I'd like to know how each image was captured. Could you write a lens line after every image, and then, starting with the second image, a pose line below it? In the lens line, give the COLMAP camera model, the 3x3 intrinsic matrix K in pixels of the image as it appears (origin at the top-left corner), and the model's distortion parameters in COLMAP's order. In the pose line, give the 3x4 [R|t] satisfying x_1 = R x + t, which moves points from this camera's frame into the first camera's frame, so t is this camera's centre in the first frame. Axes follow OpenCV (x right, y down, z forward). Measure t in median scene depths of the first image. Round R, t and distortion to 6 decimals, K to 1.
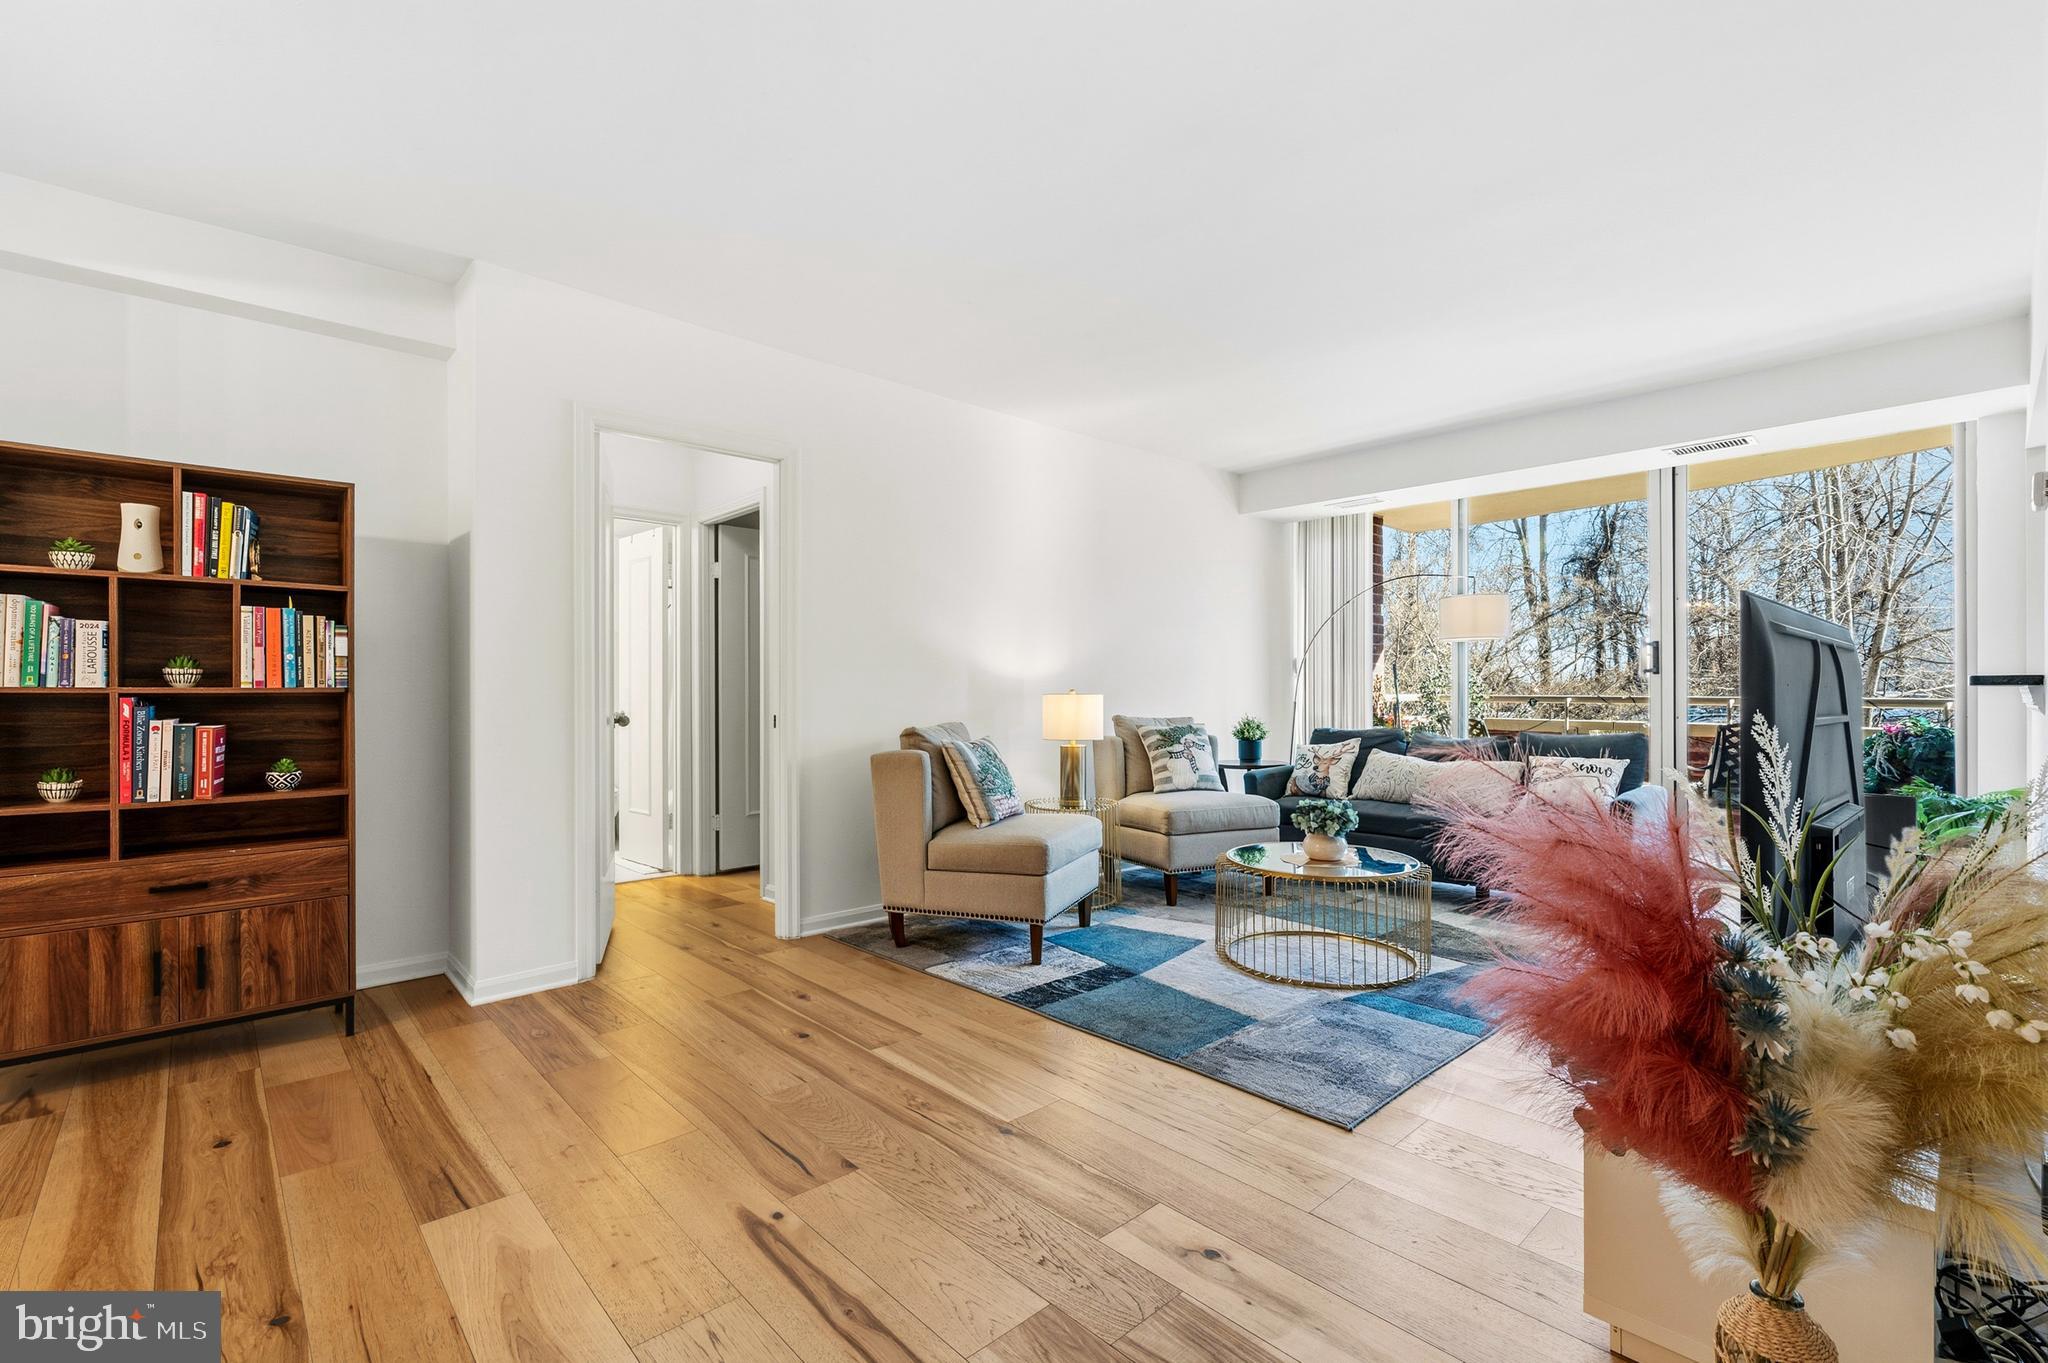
lens RADIAL K [[902.3, 0, 1030.1], [0, 902.3, 688.0], [0, 0, 1]] dist [-0.003111, 0.000396]
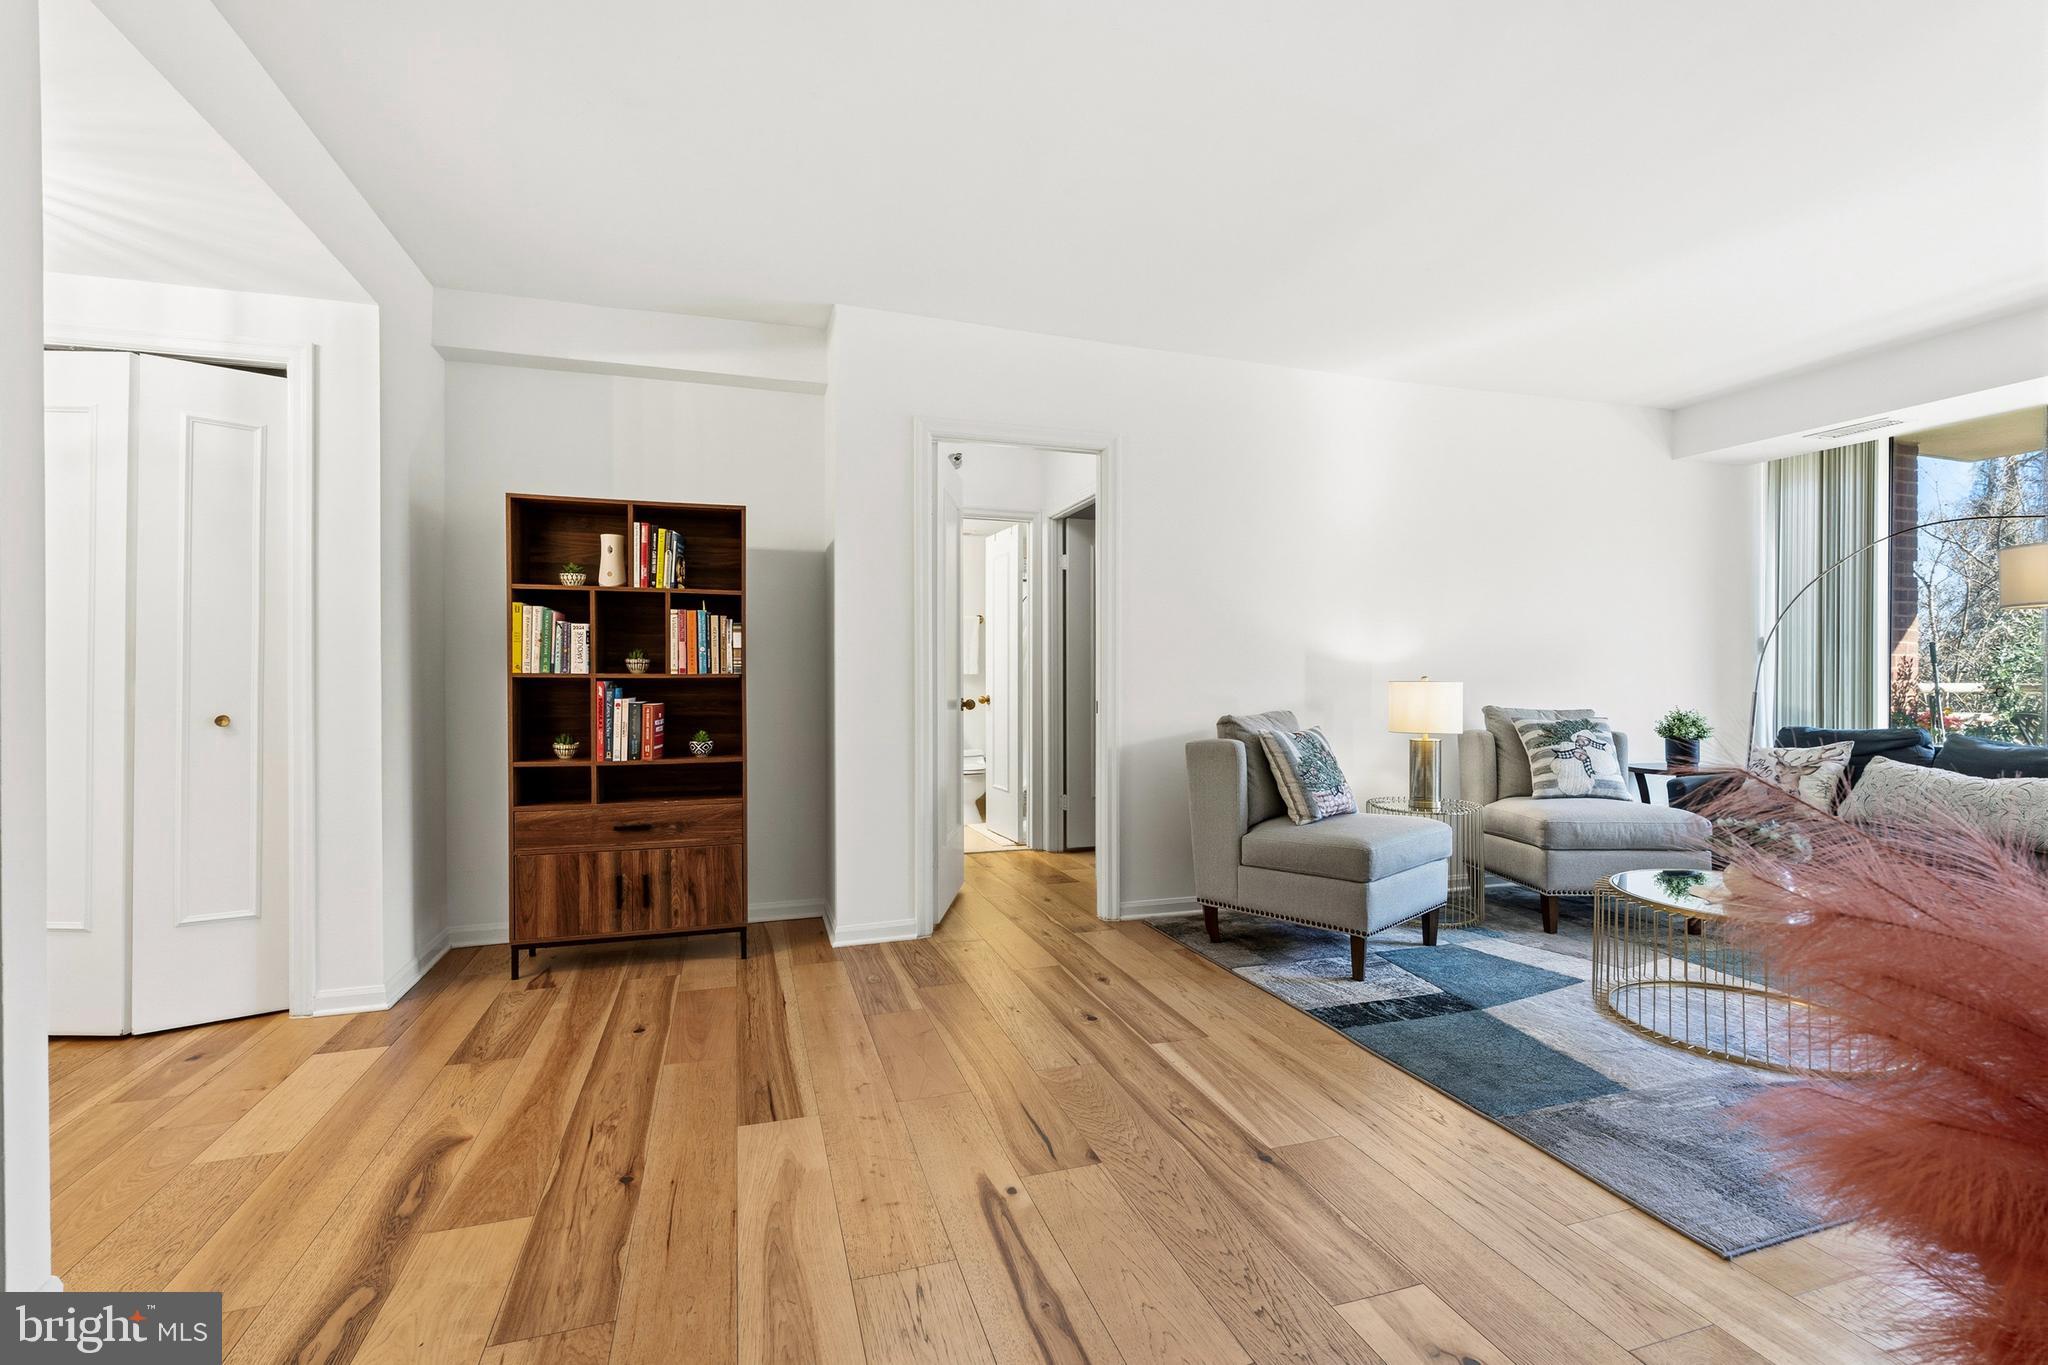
lens RADIAL K [[902.3, 0, 1028.8], [0, 902.3, 679.1], [0, 0, 1]] dist [-0.003111, 0.000396]
pose [[0.907379, 0.002515, -0.420306, 0.115326], [-0.000368, 0.999986, 0.005190, 0.000293], [0.420314, -0.004555, 0.907367, 0.058261]]
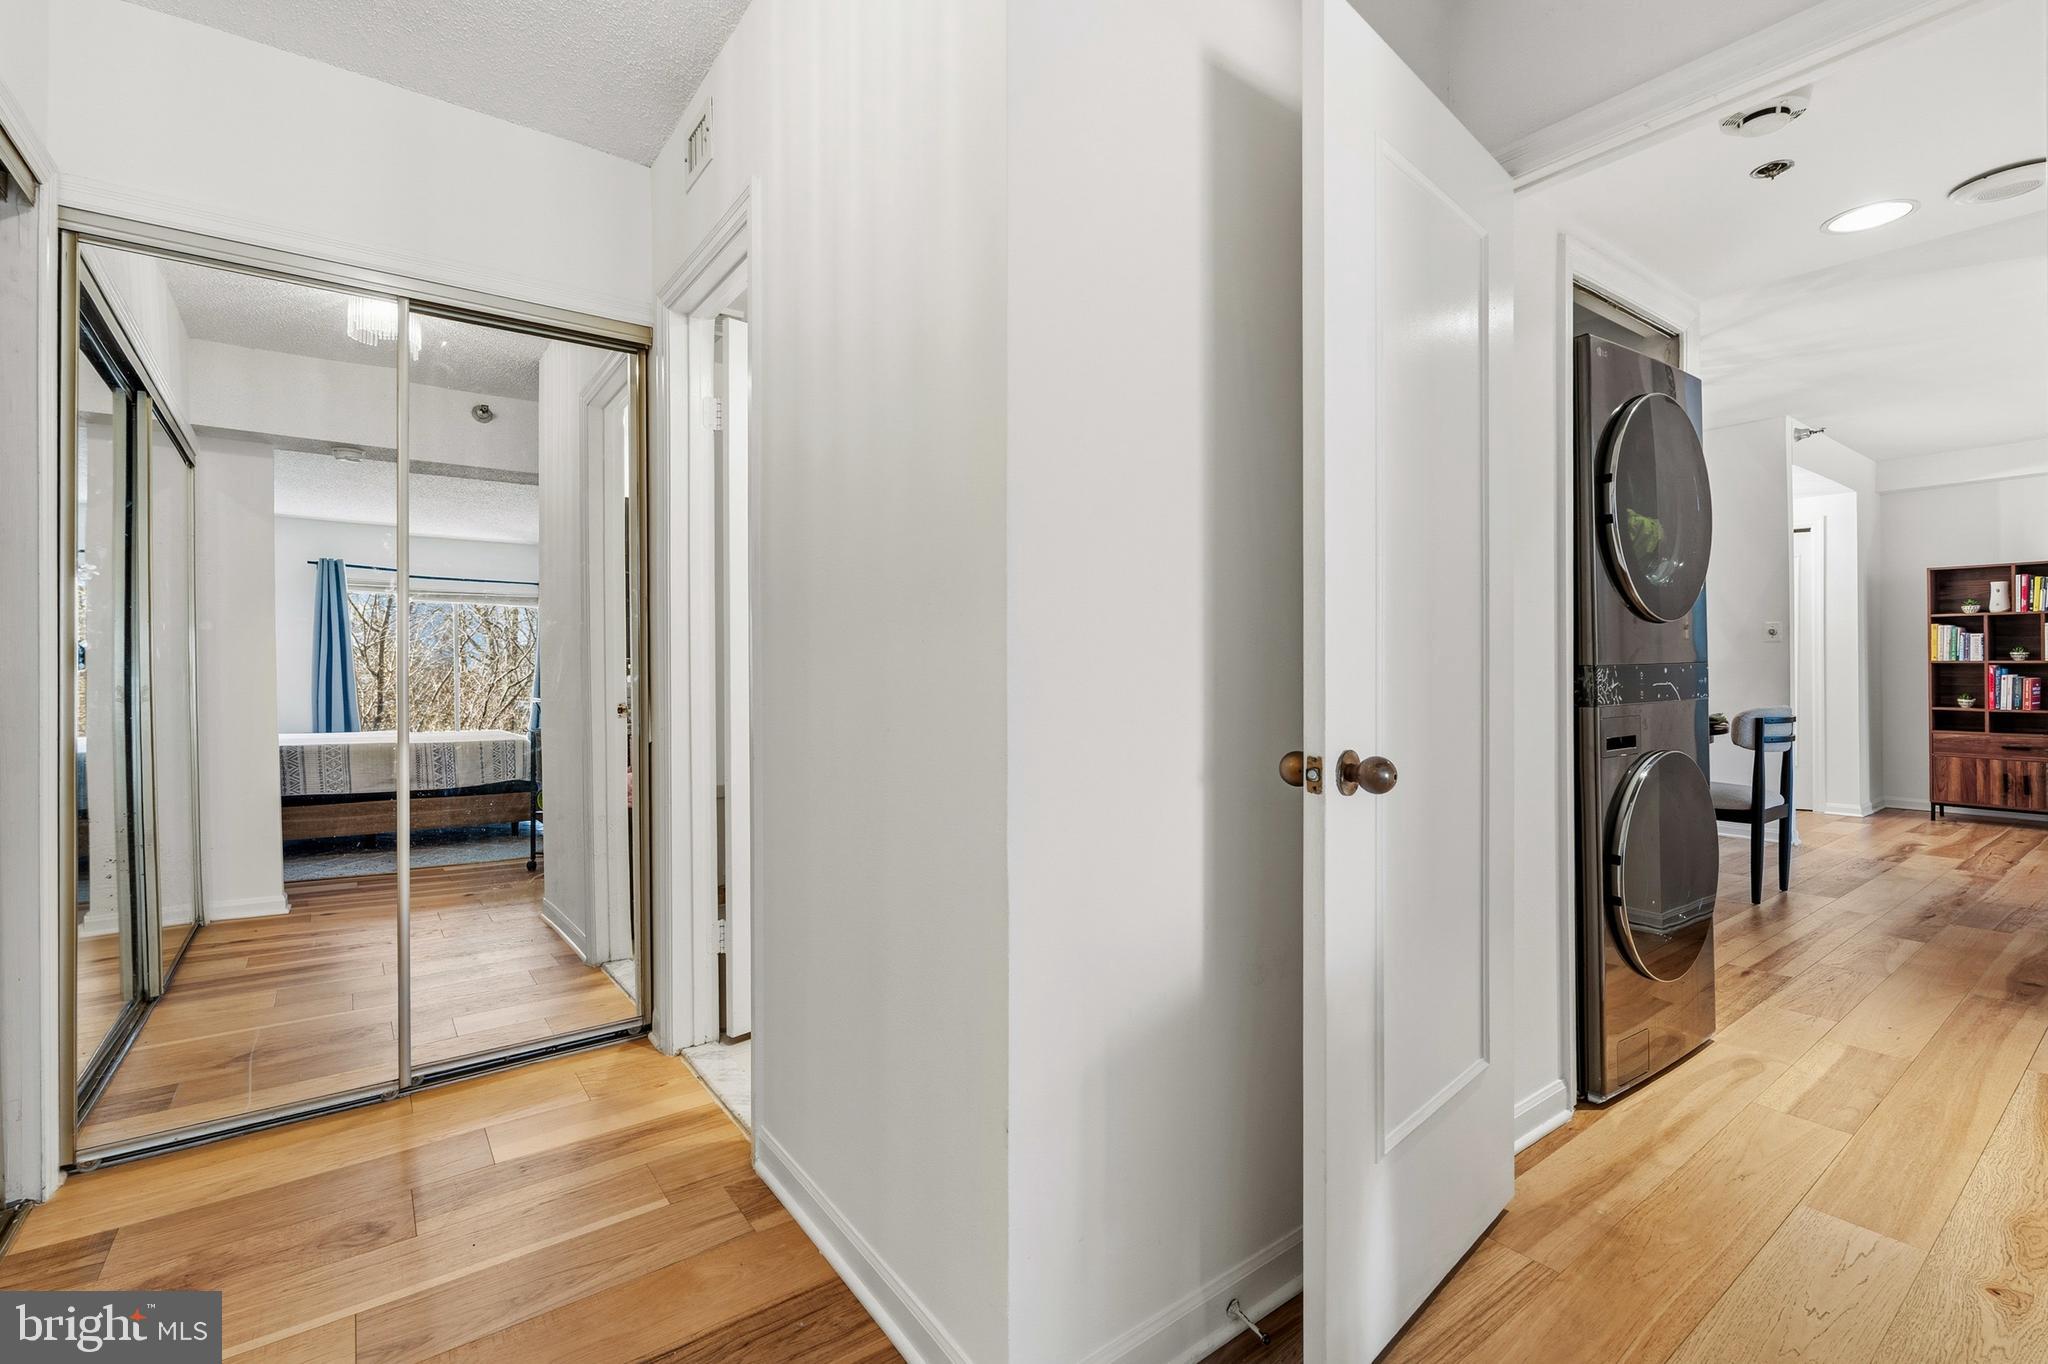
lens RADIAL K [[902.3, 0, 1028.0], [0, 902.3, 665.3], [0, 0, 1]] dist [-0.003111, 0.000396]
pose [[-0.111524, 0.003922, -0.993754, 1.549527], [0.010200, 0.999944, 0.002801, -0.020330], [0.993709, -0.009823, -0.111558, -1.195277]]
